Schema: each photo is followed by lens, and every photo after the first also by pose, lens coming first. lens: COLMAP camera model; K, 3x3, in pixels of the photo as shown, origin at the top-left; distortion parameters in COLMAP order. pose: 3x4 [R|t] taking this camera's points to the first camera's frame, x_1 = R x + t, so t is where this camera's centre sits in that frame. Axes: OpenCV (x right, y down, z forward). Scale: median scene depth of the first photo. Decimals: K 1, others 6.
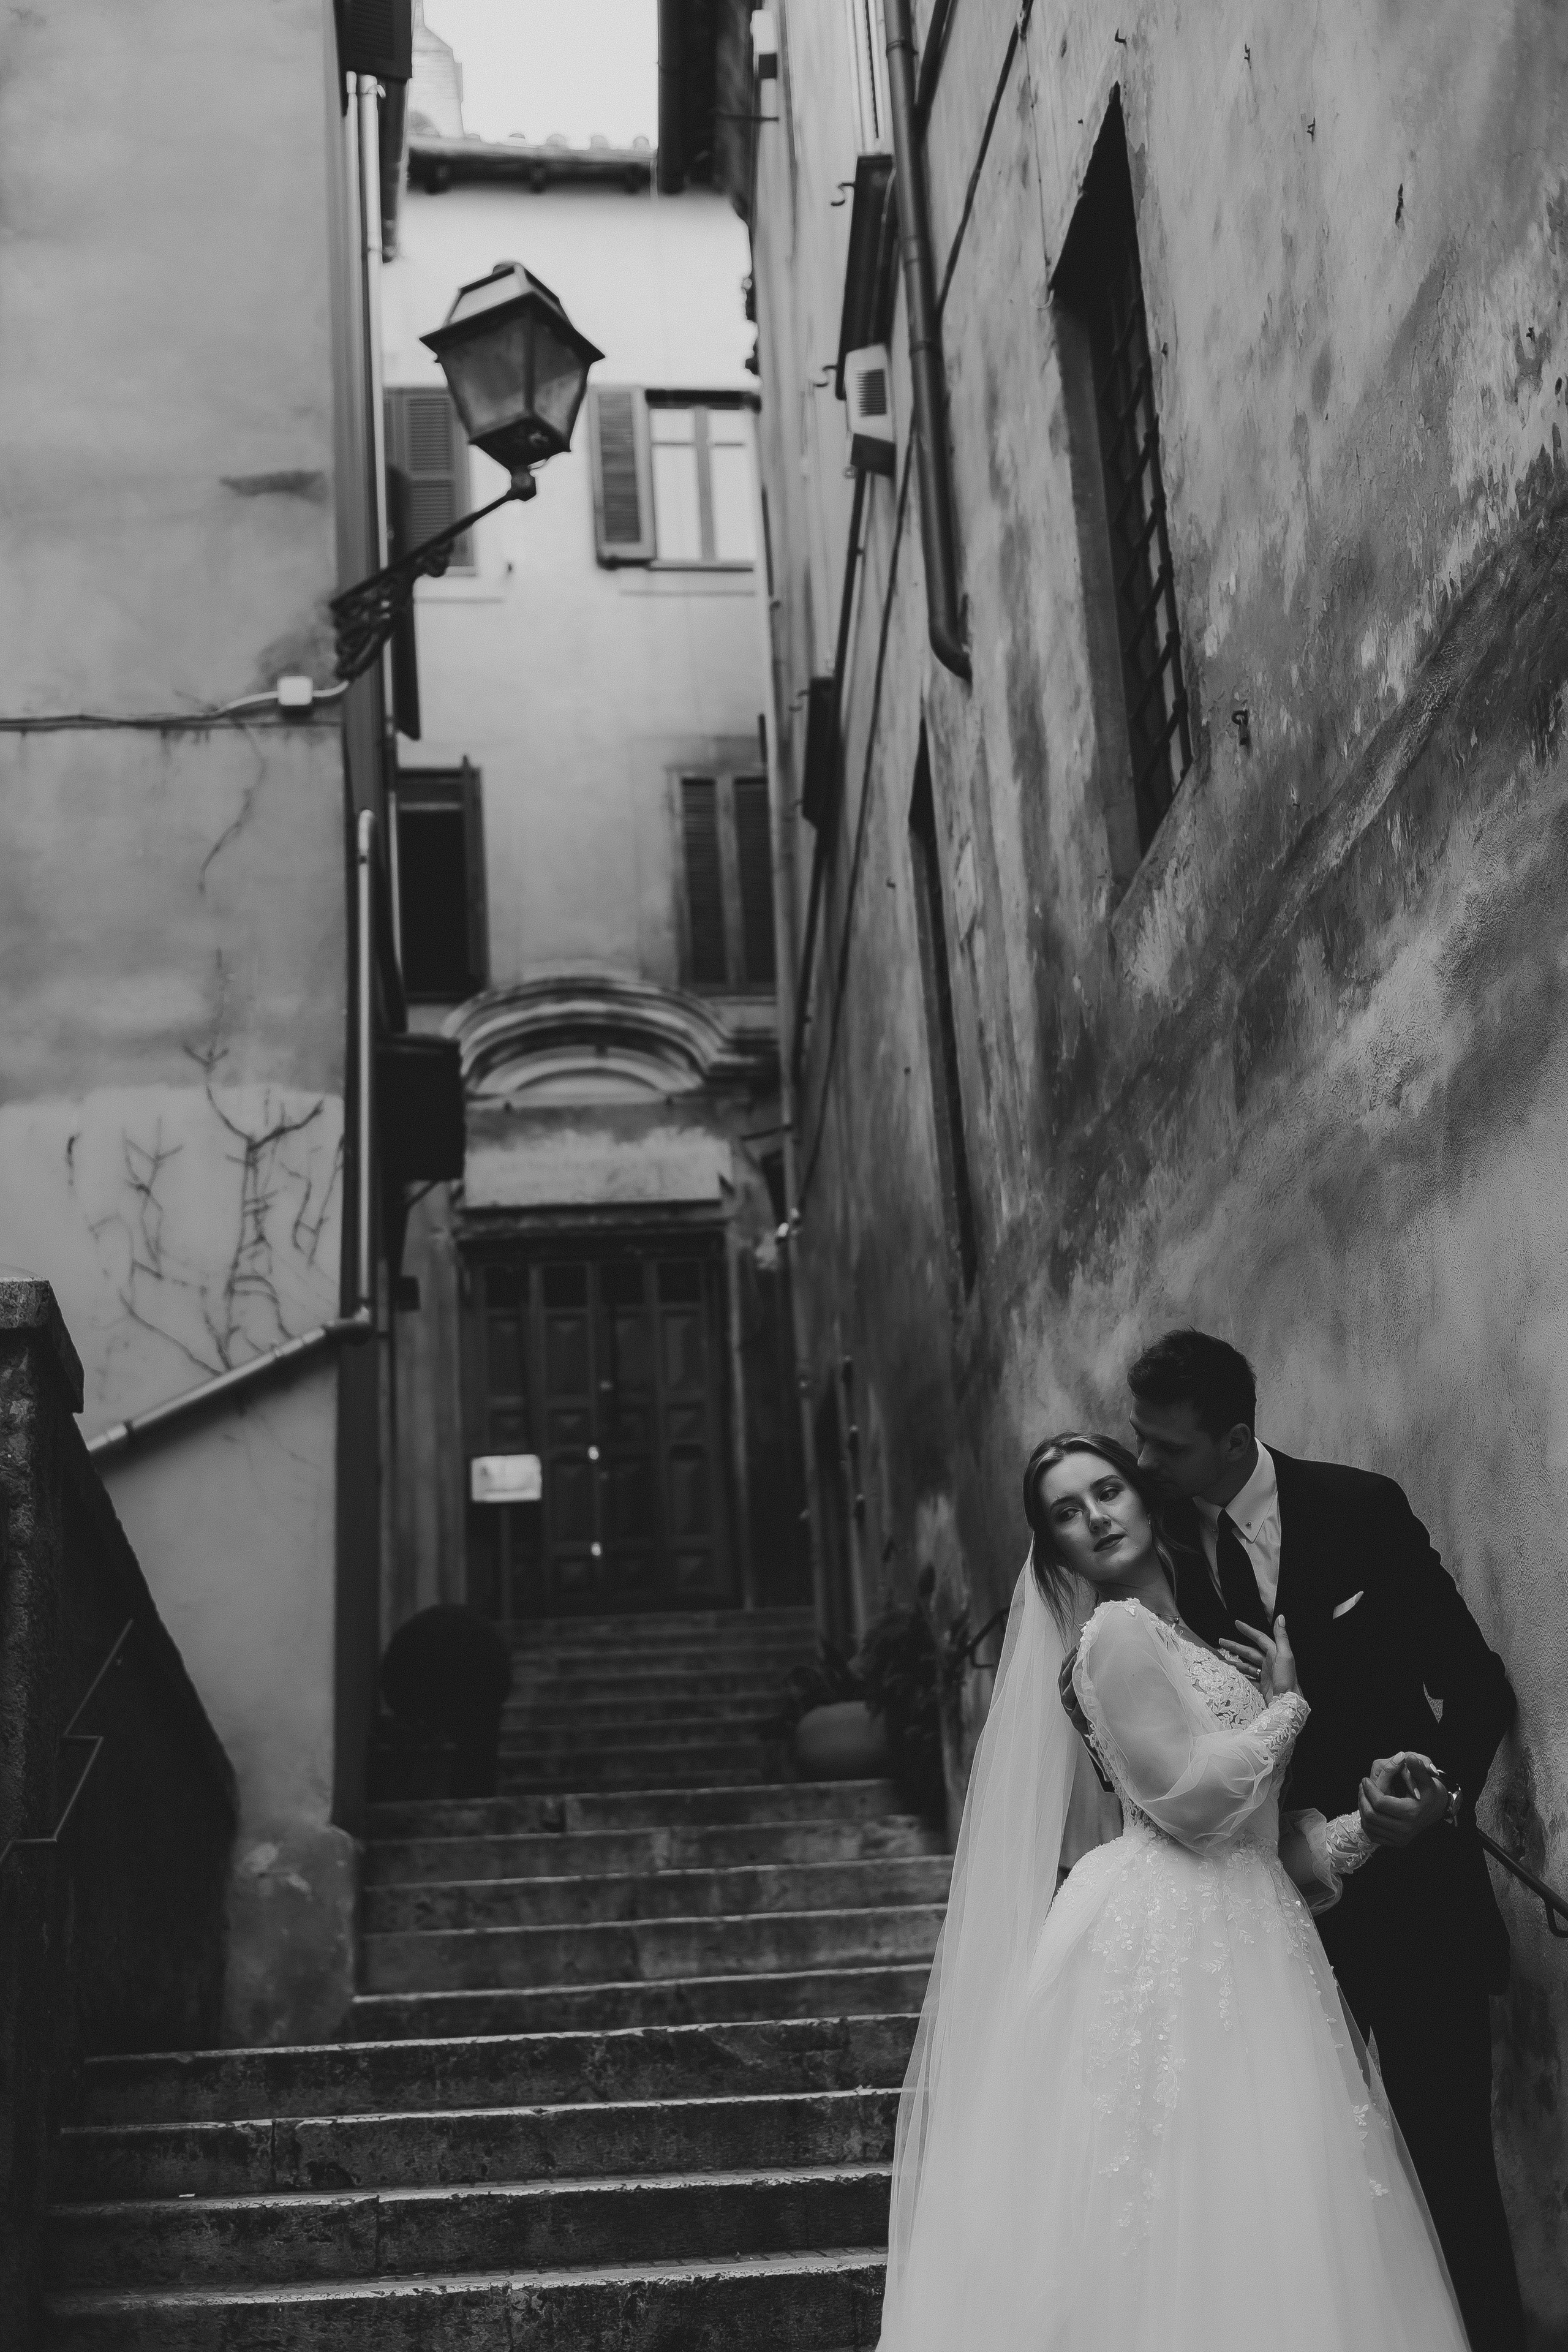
lens RADIAL K [[3243.5, 0, 777.3], [0, 3243.5, 1180.1], [0, 0, 1]] dist [0.369728, -1.274809]
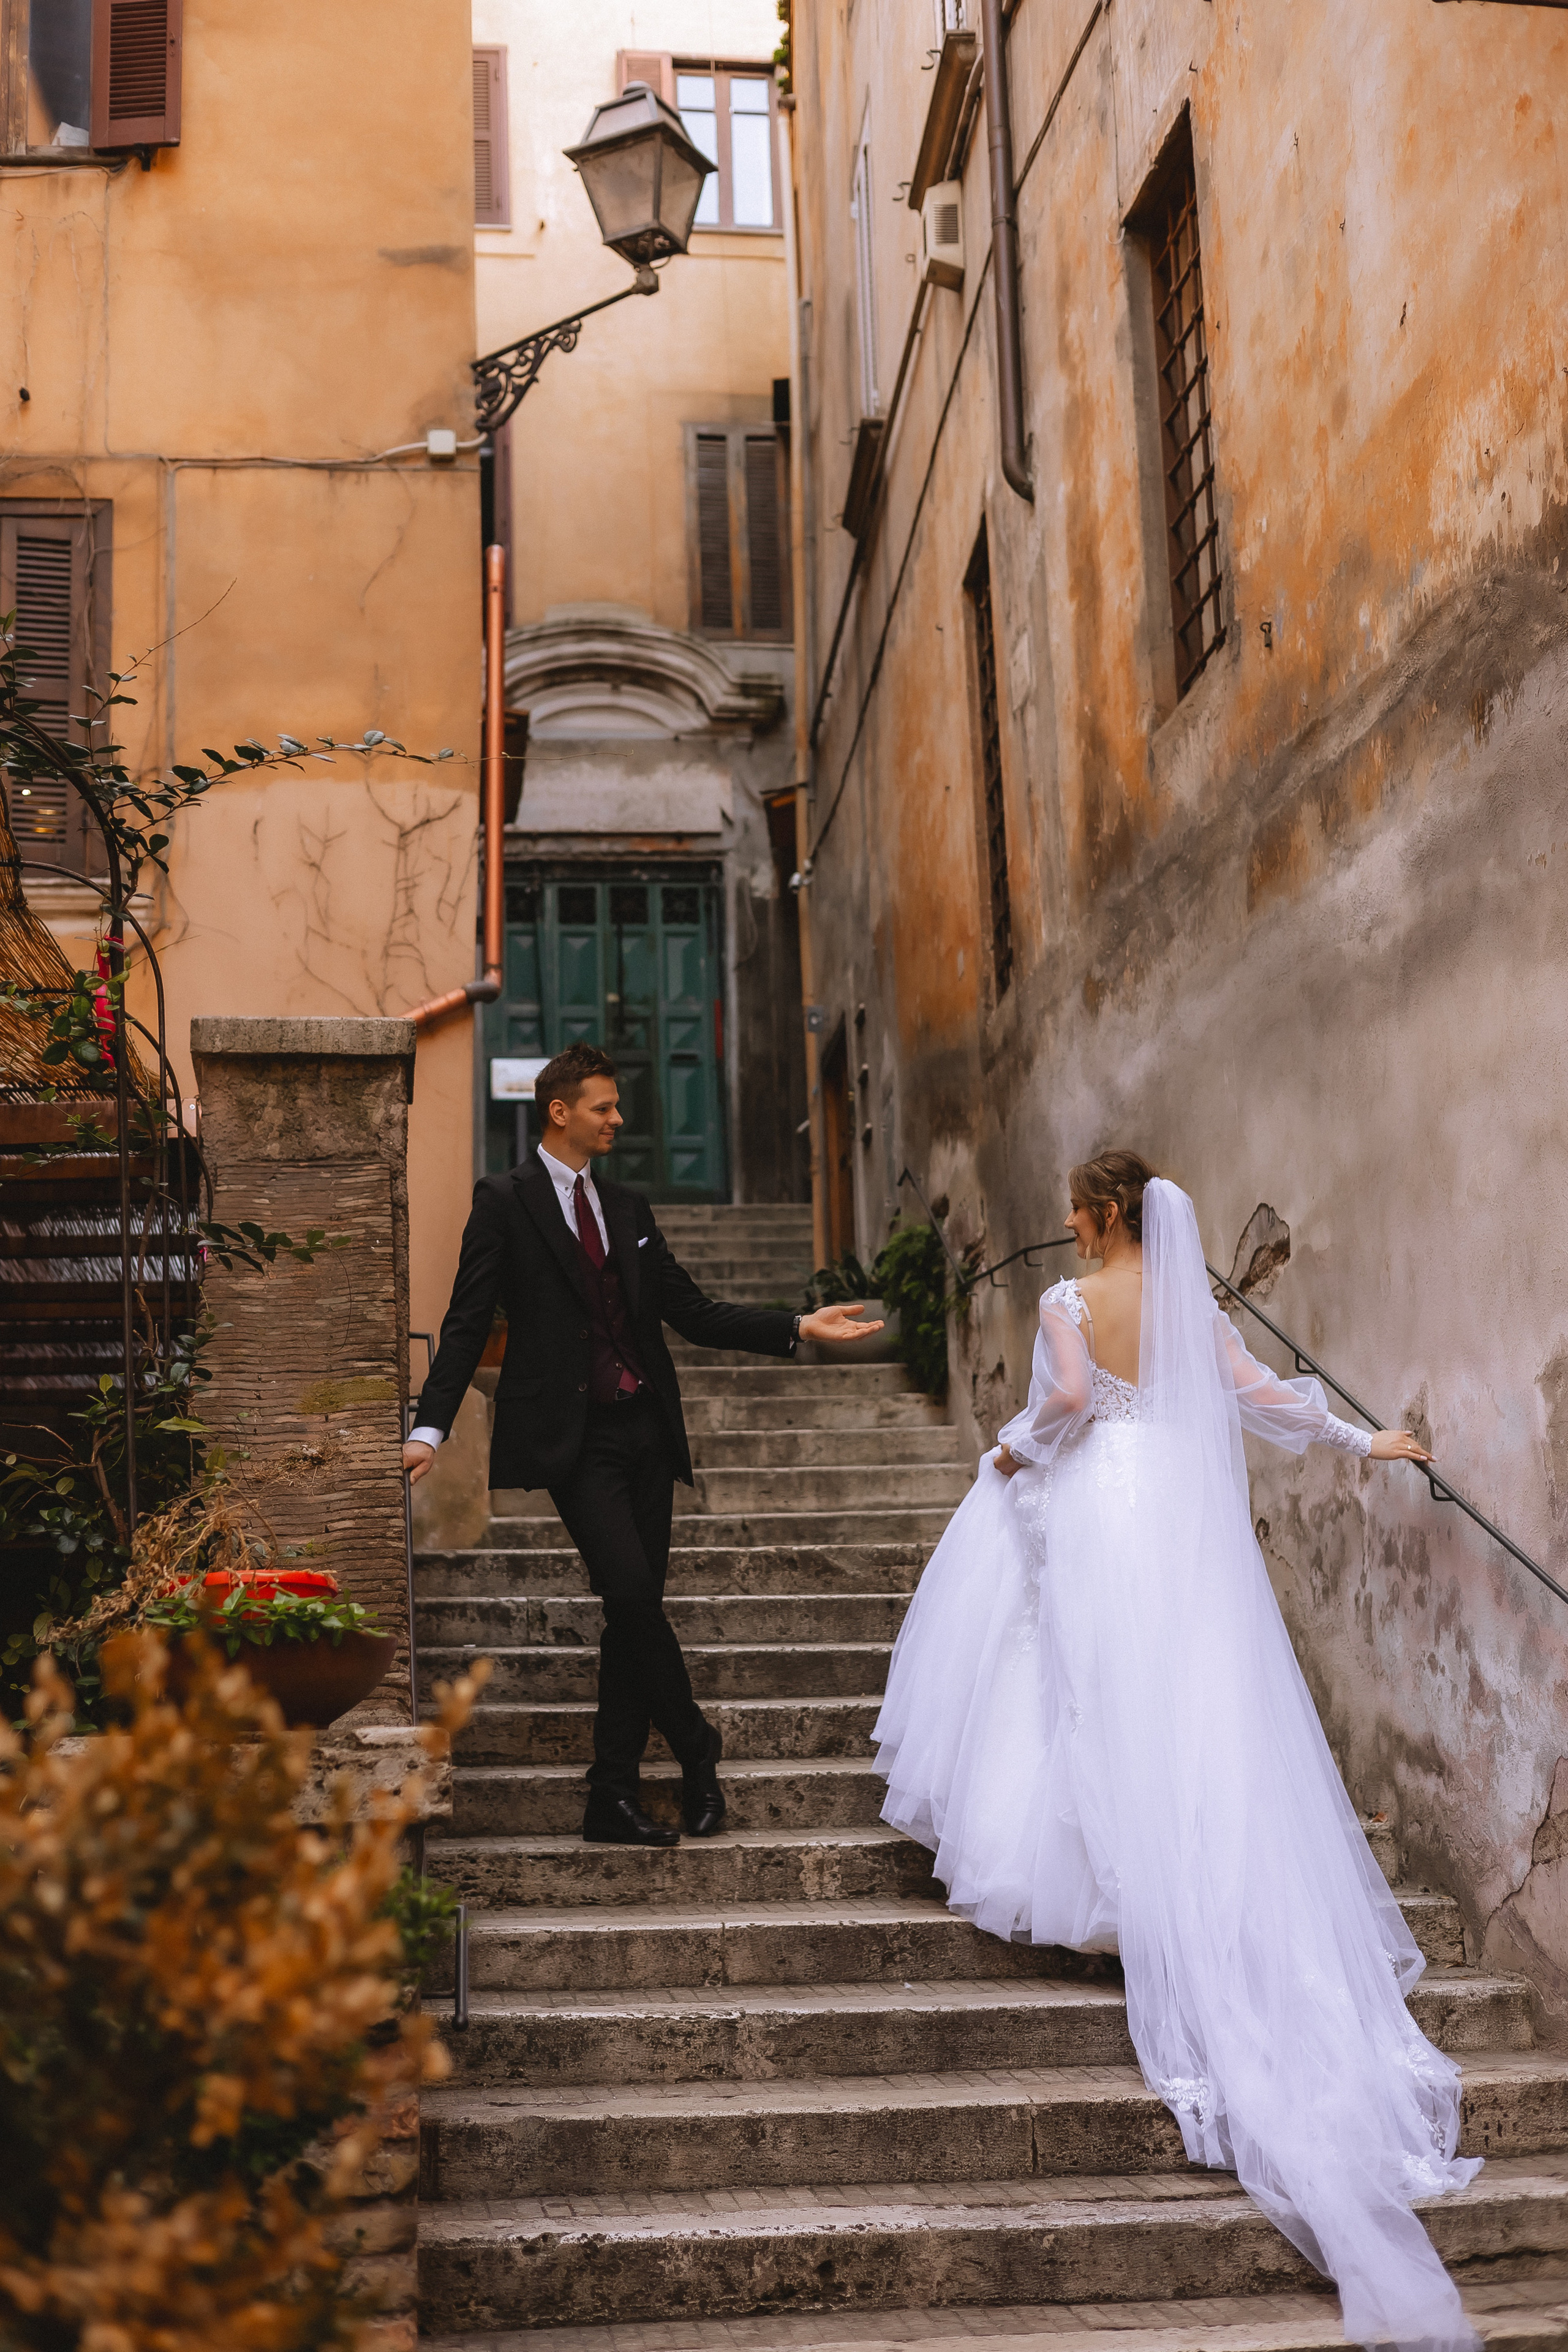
lens RADIAL K [[3320.1, 0, 802.4], [0, 3320.1, 1180.2], [0, 0, 1]] dist [-0.004515, 0.114203]
pose [[0.998560, 0.035148, 0.040533, -0.061167], [-0.040287, 0.990180, 0.133871, -0.055429], [-0.035430, -0.135311, 0.990170, -0.240776]]
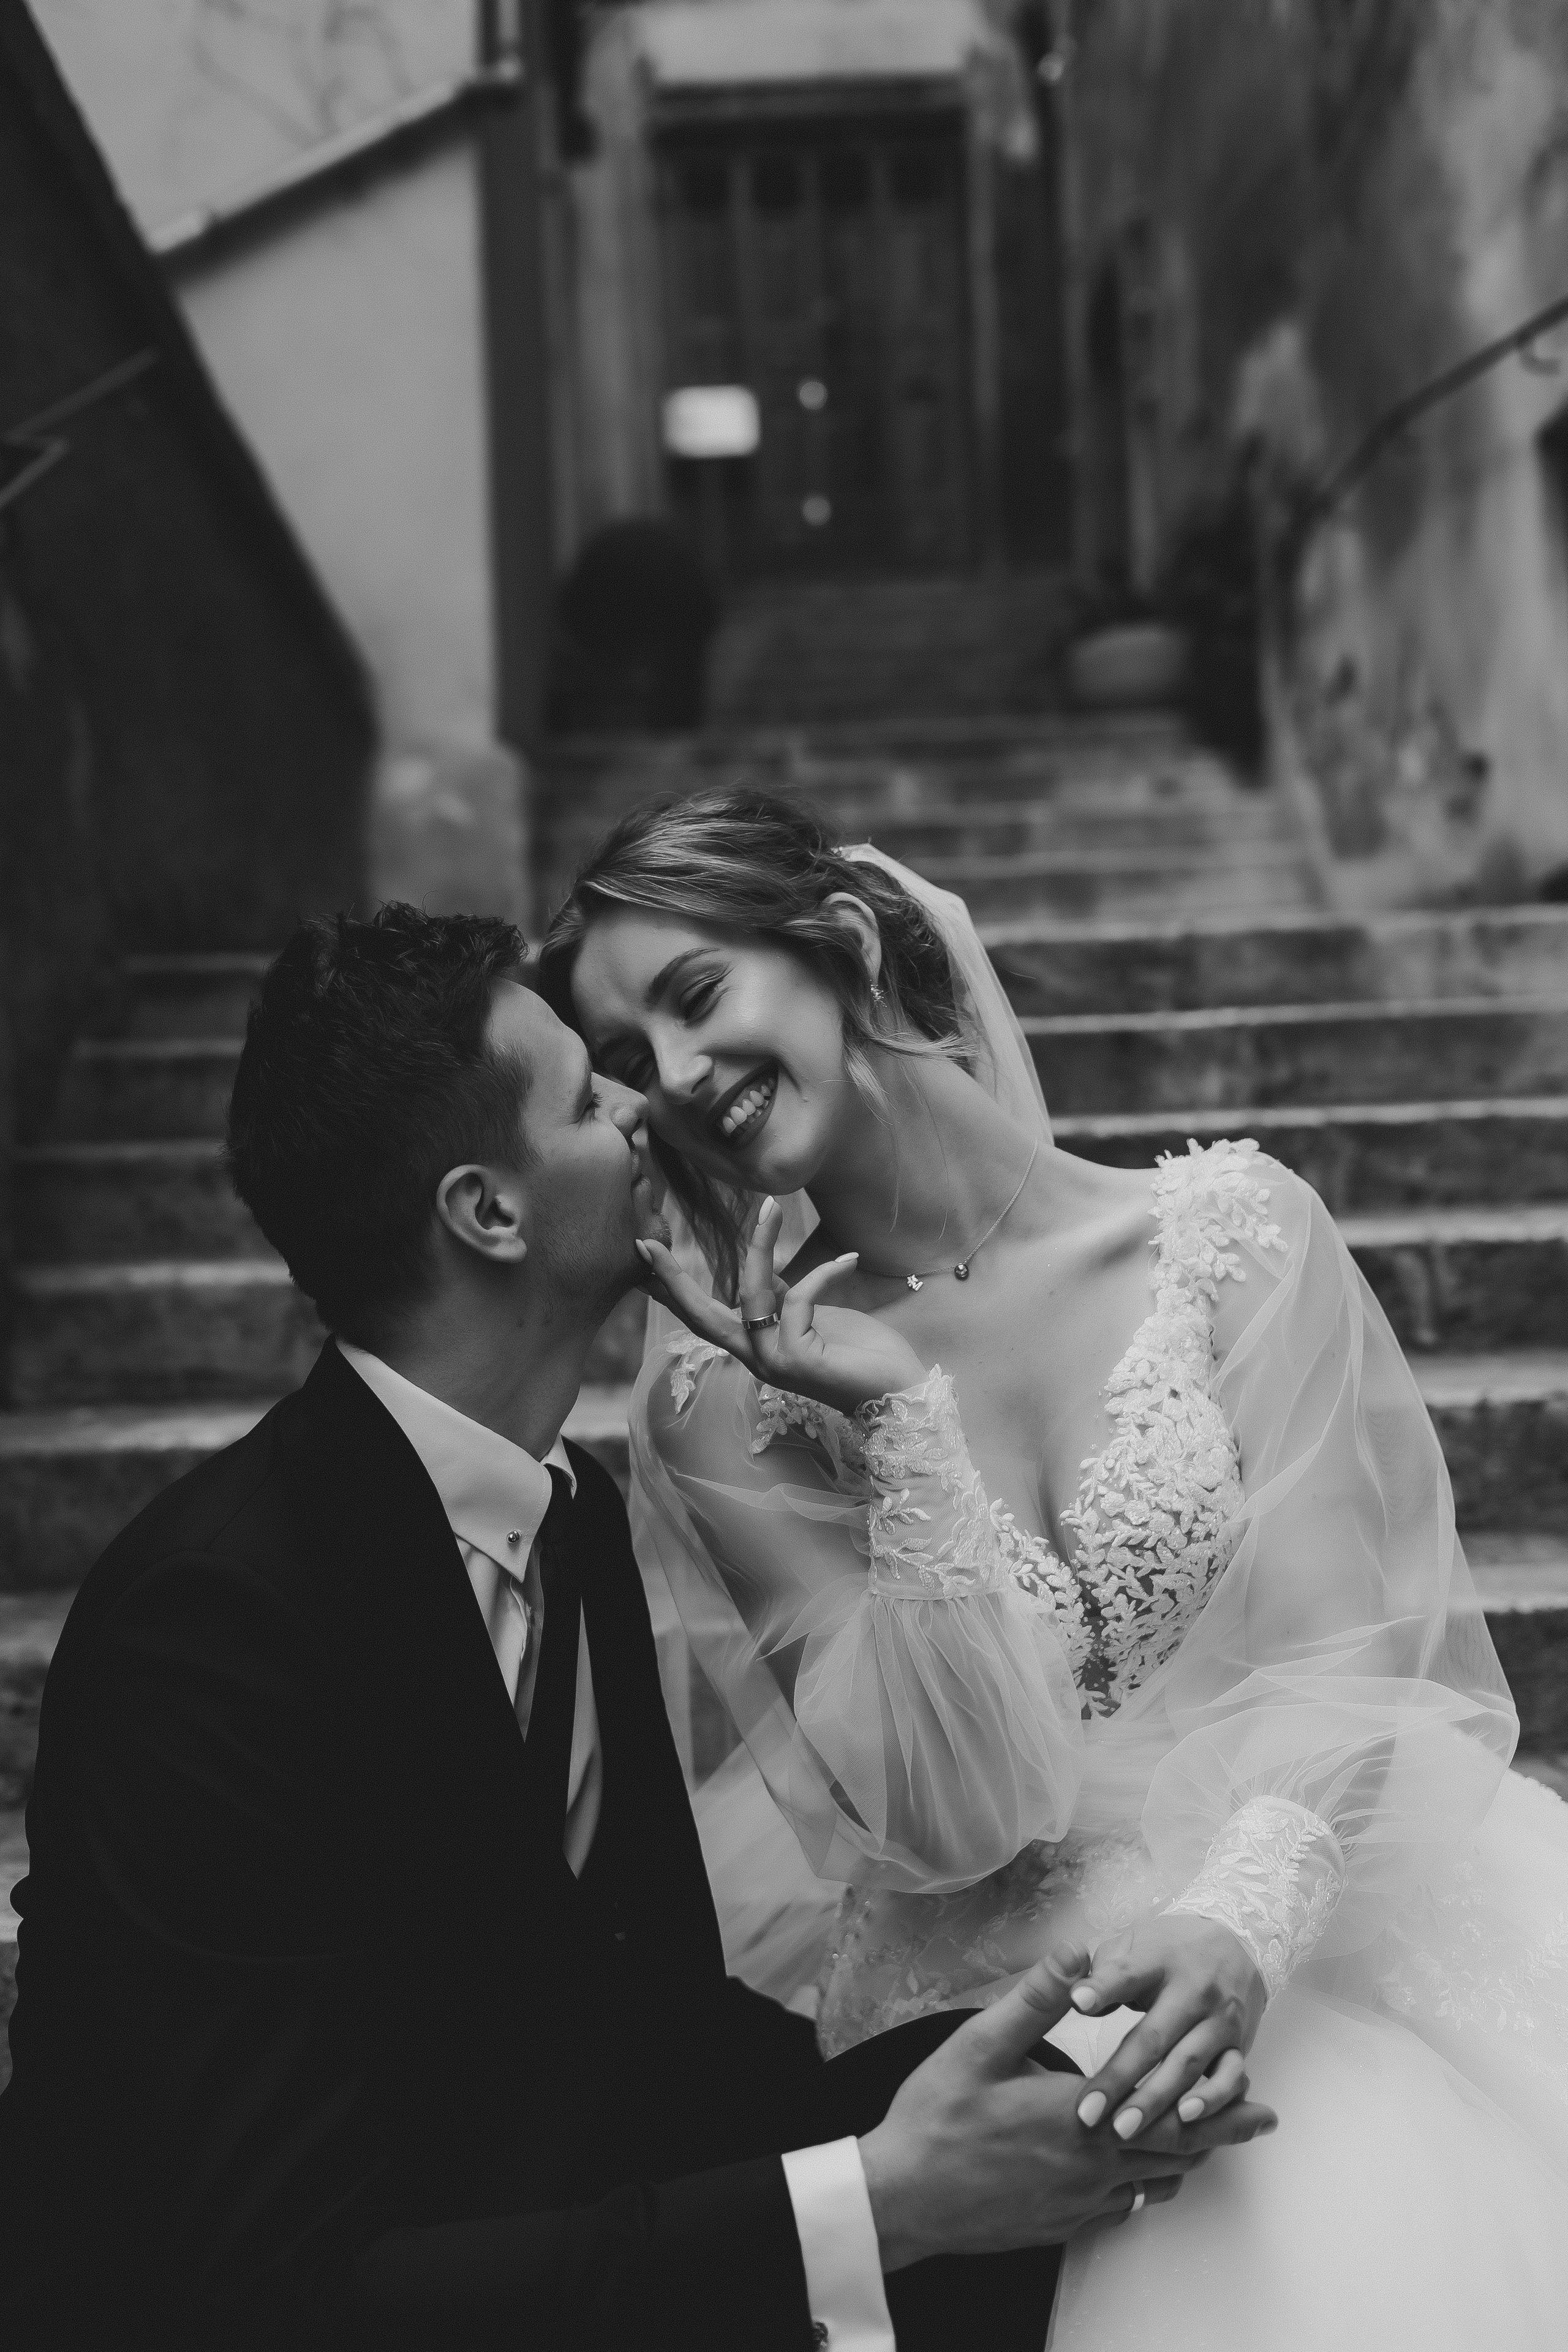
lens RADIAL K [[3261.3, 0, 775.7], [0, 3261.3, 1182.6], [0, 0, 1]] dist [0.375984, -1.265813]
pose [[0.997874, 0.010521, -0.064318, -0.015179], [0.007939, 0.959910, 0.280196, 0.074130], [0.064687, -0.280111, 0.957786, 0.209647]]
